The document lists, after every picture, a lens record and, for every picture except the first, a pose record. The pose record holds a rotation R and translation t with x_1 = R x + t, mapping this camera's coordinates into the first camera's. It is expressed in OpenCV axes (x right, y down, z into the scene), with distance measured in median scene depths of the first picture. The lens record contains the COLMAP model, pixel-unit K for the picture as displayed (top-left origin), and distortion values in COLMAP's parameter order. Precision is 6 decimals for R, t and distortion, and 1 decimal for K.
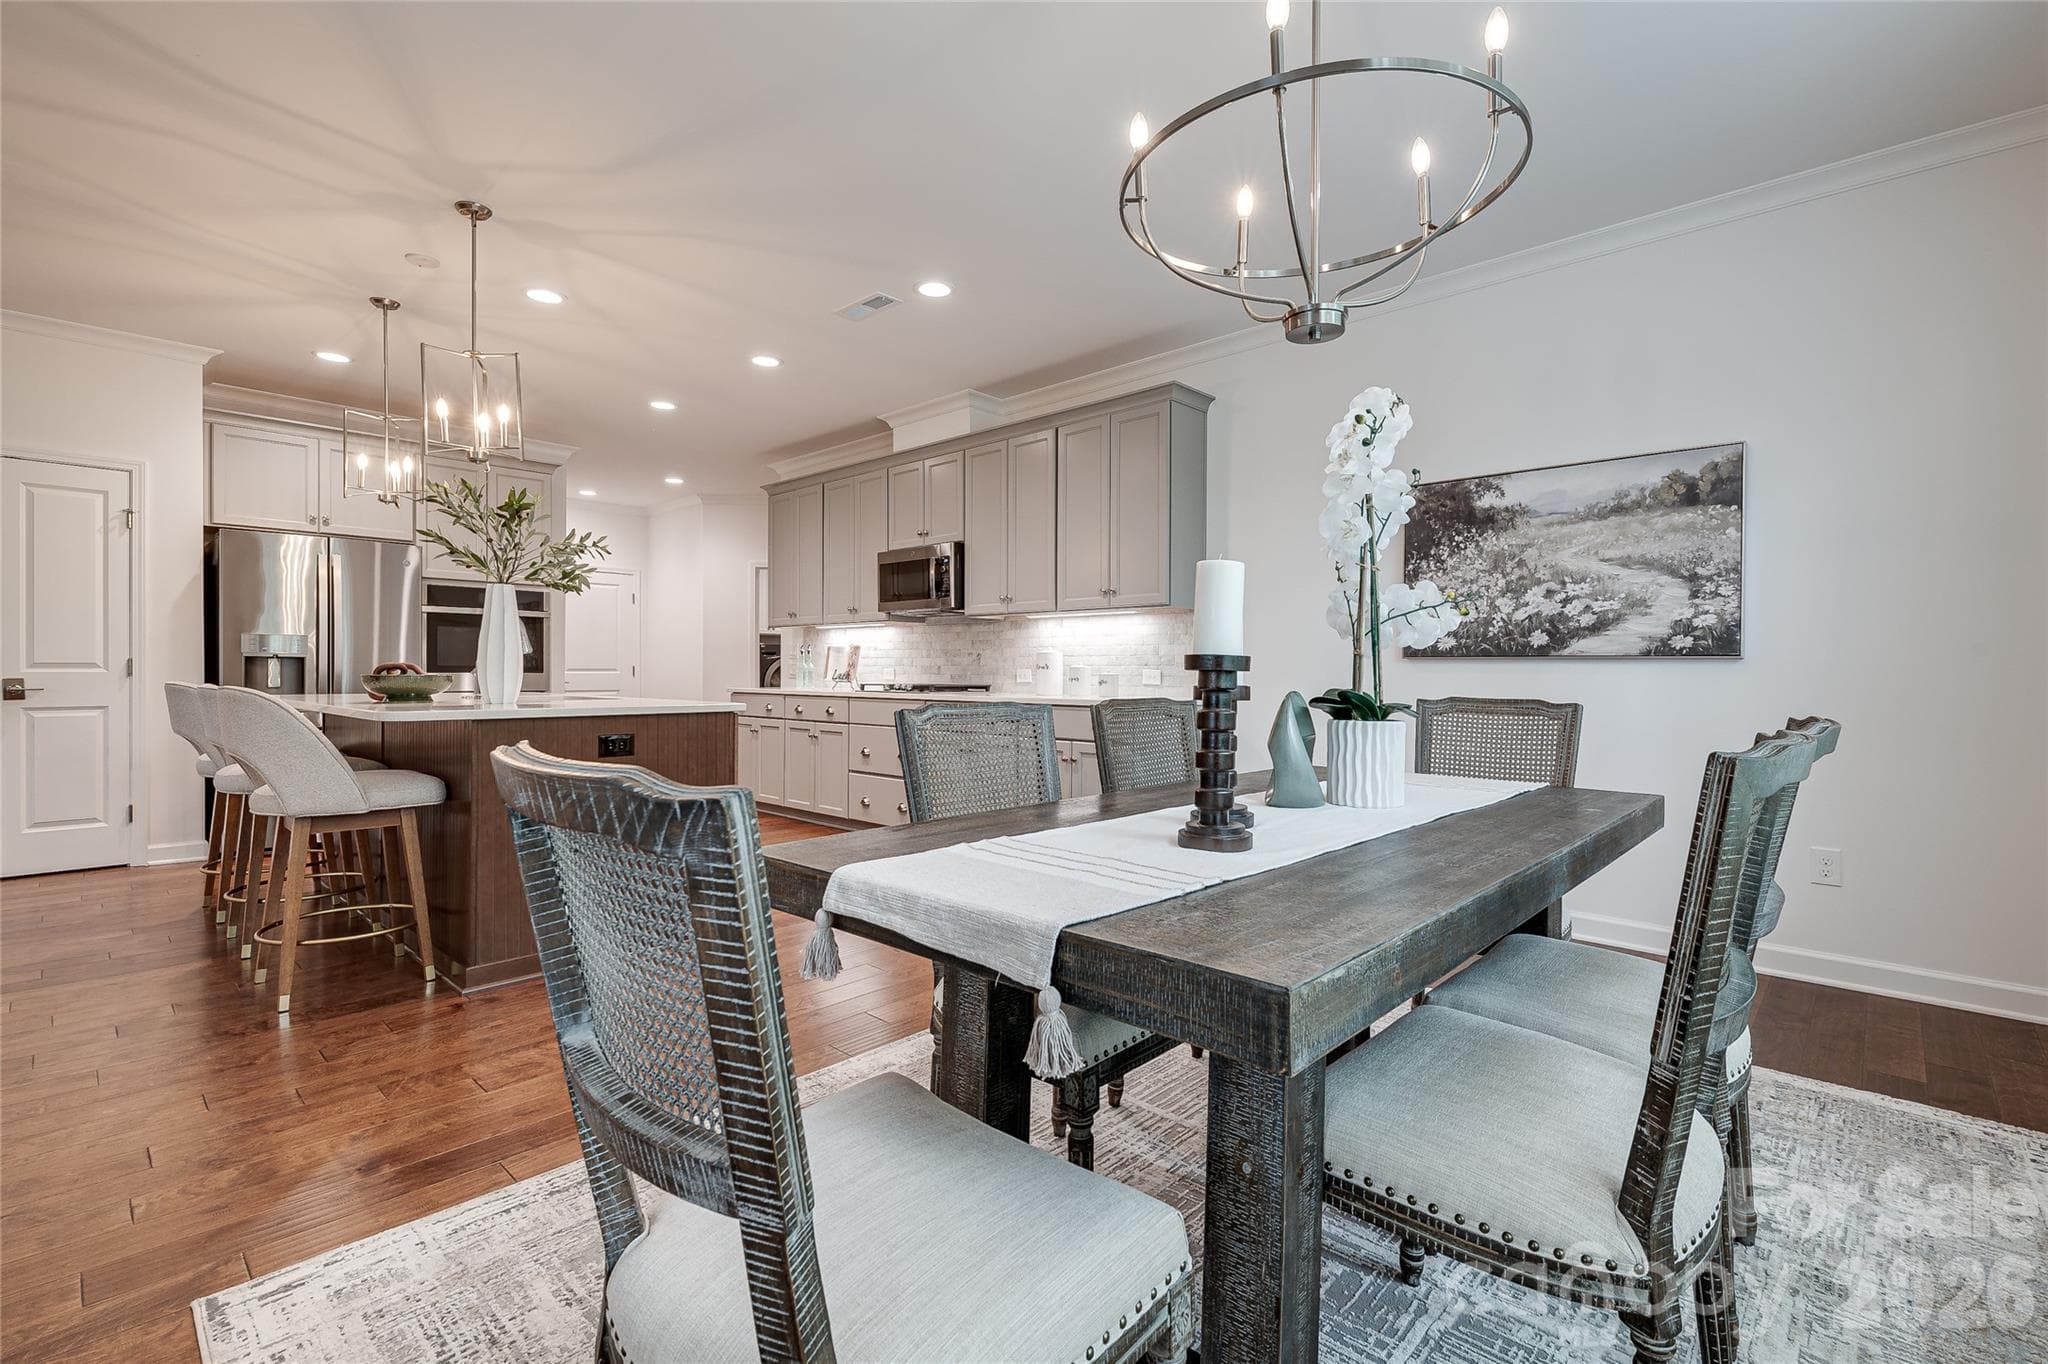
lens RADIAL K [[934.7, 0, 1030.5], [0, 934.7, 671.6], [0, 0, 1]] dist [-0.000991, -0.000122]
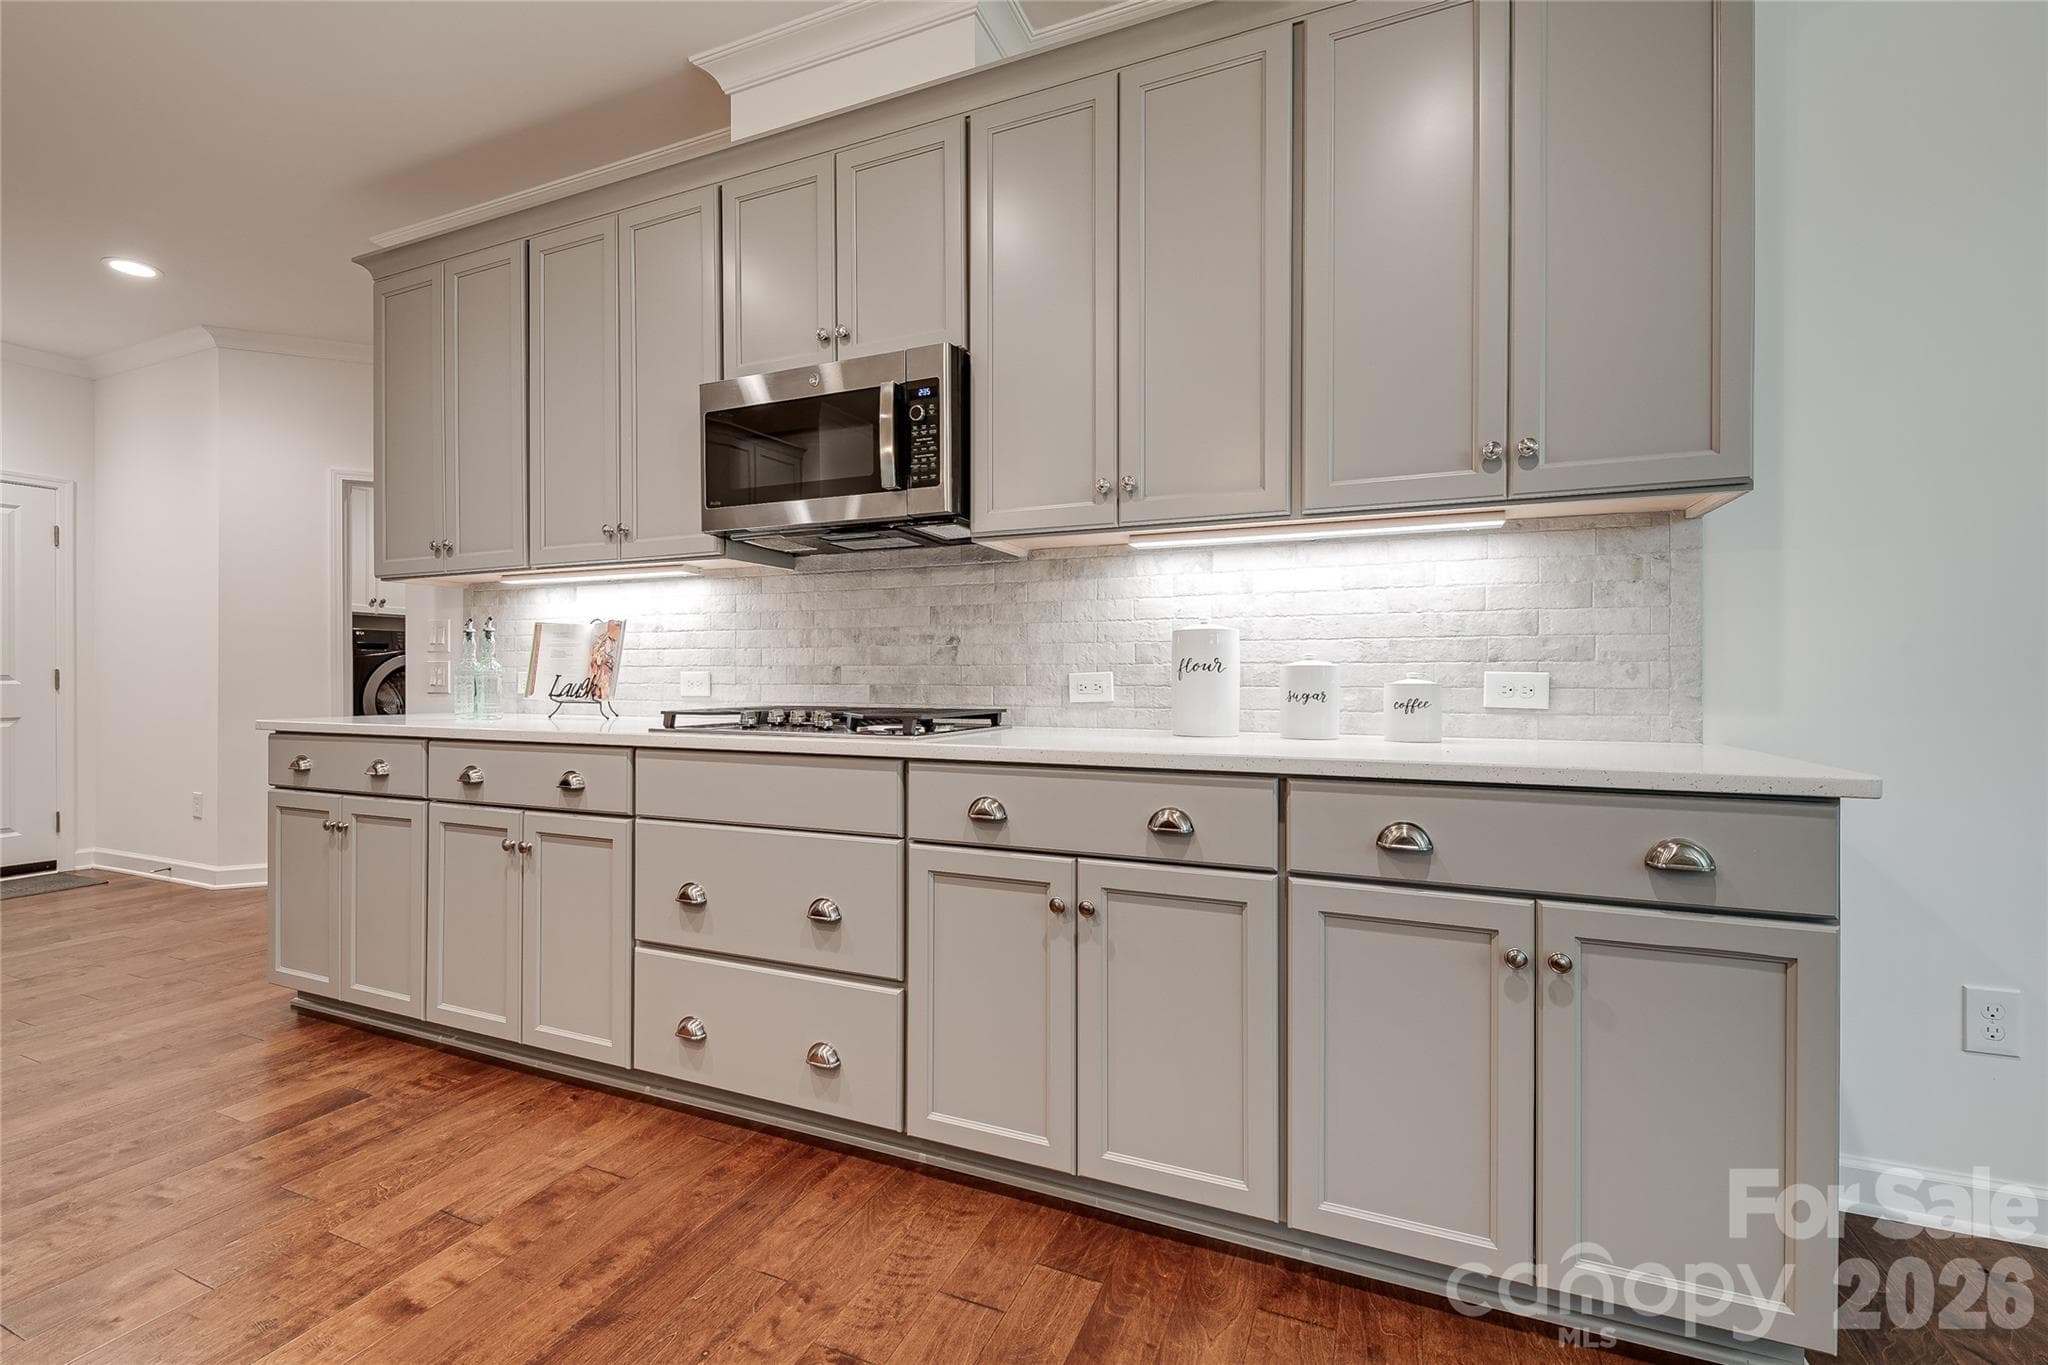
lens RADIAL K [[886.4, 0, 1019.7], [0, 886.4, 677.8], [0, 0, 1]] dist [0.017046, -0.012918]
pose [[0.937378, -0.004098, 0.348290, -0.168079], [0.003985, 0.999992, 0.001040, -0.000288], [-0.348291, 0.000413, 0.937386, 0.590773]]
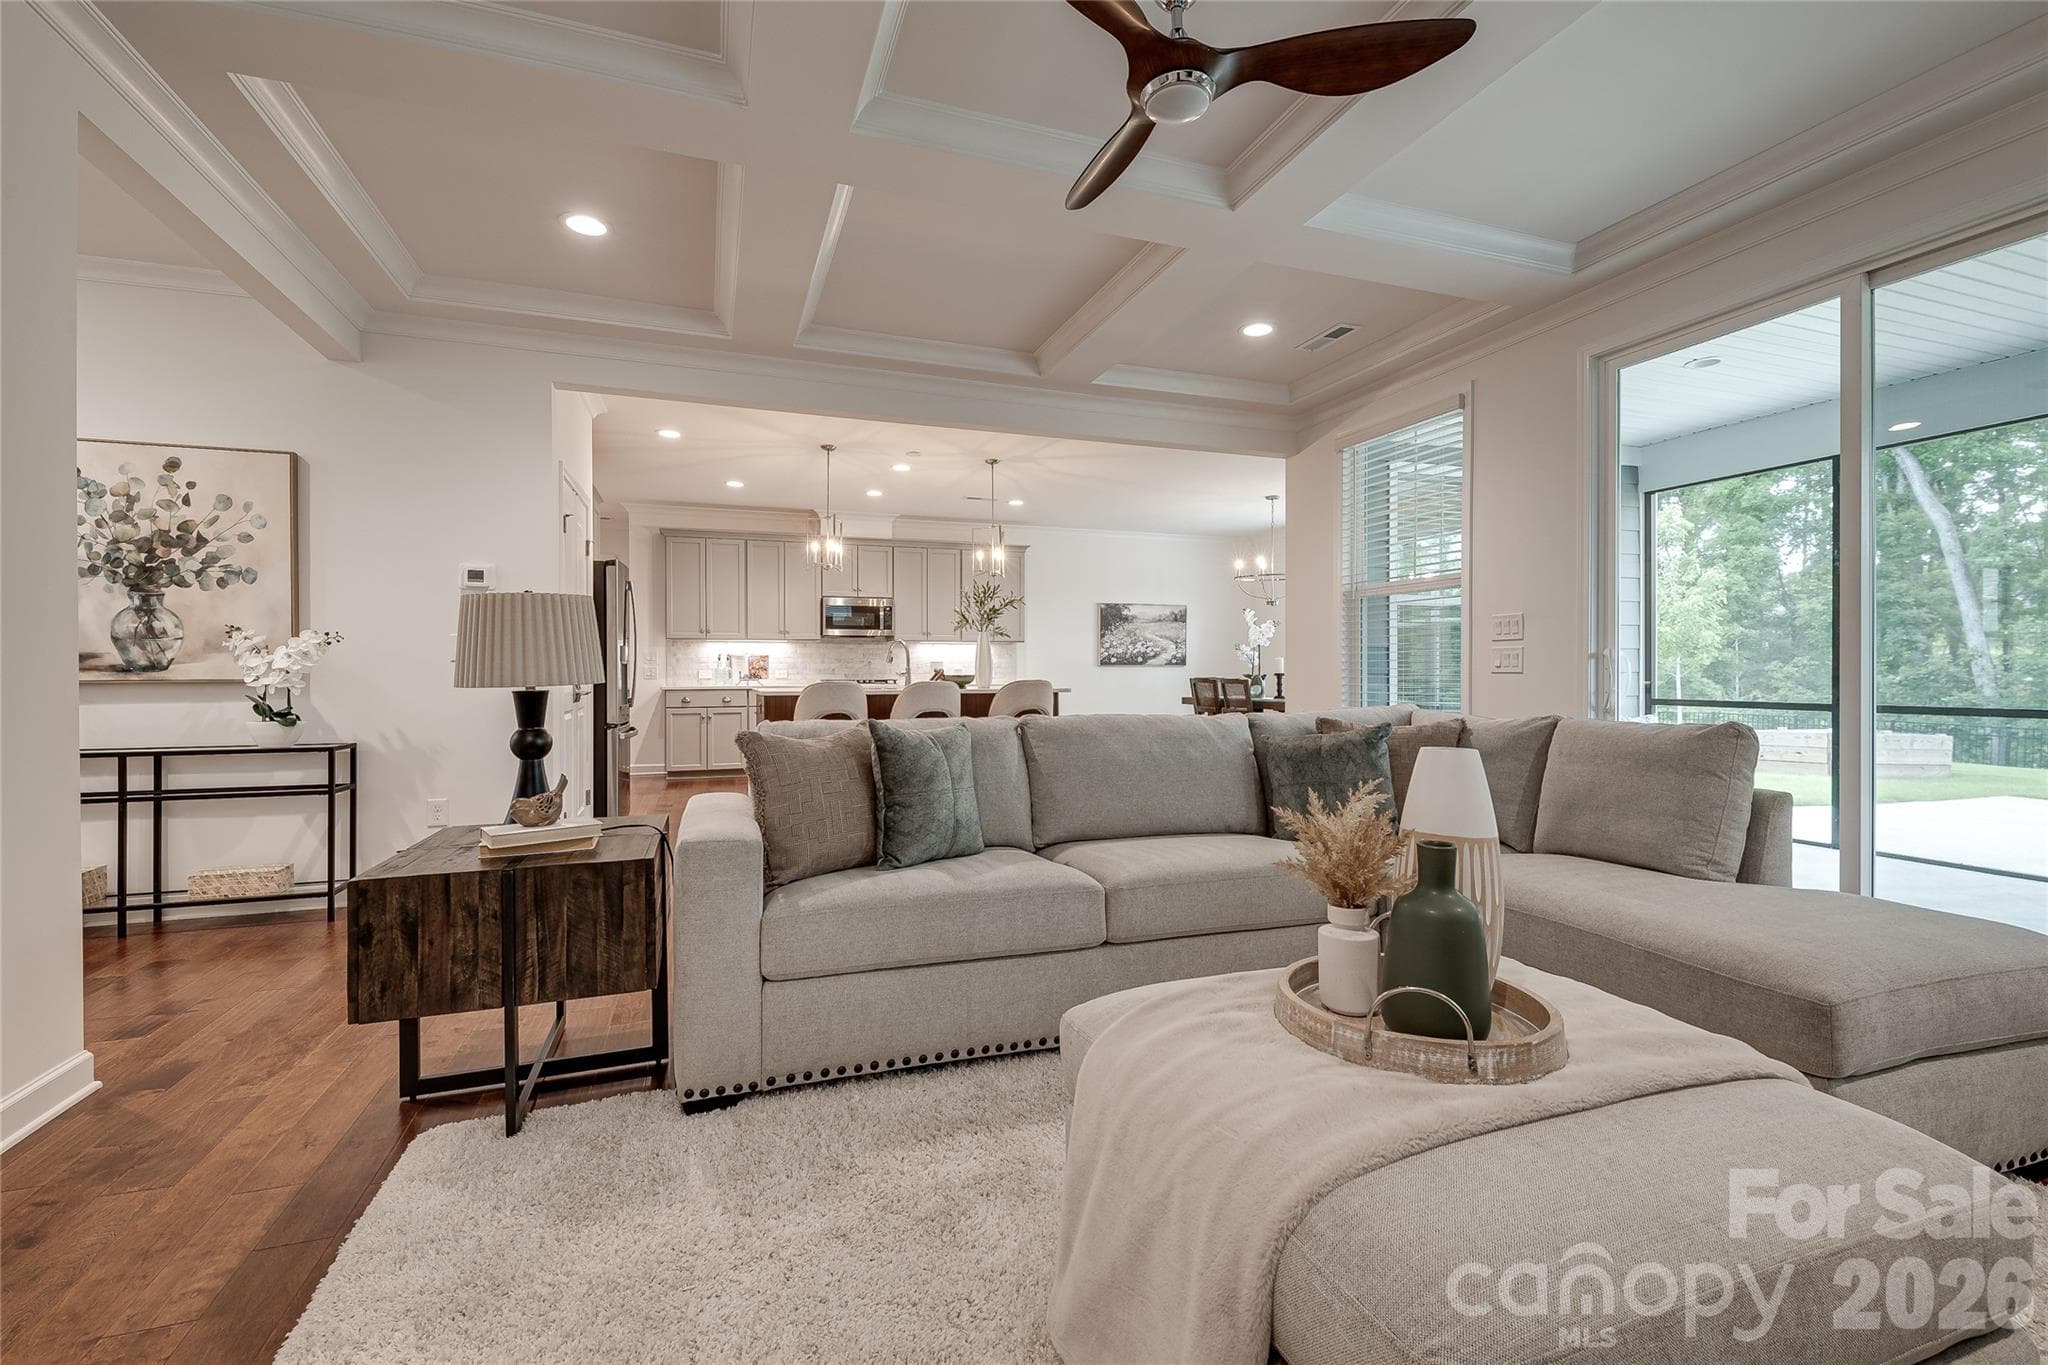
lens RADIAL K [[934.7, 0, 1030.5], [0, 934.7, 672.1], [0, 0, 1]] dist [-0.000991, -0.000122]
pose [[0.452203, -0.003240, 0.891909, -1.436333], [0.007519, 0.999972, -0.000179, 0.003125], [-0.891883, 0.006788, 0.452215, -0.045177]]
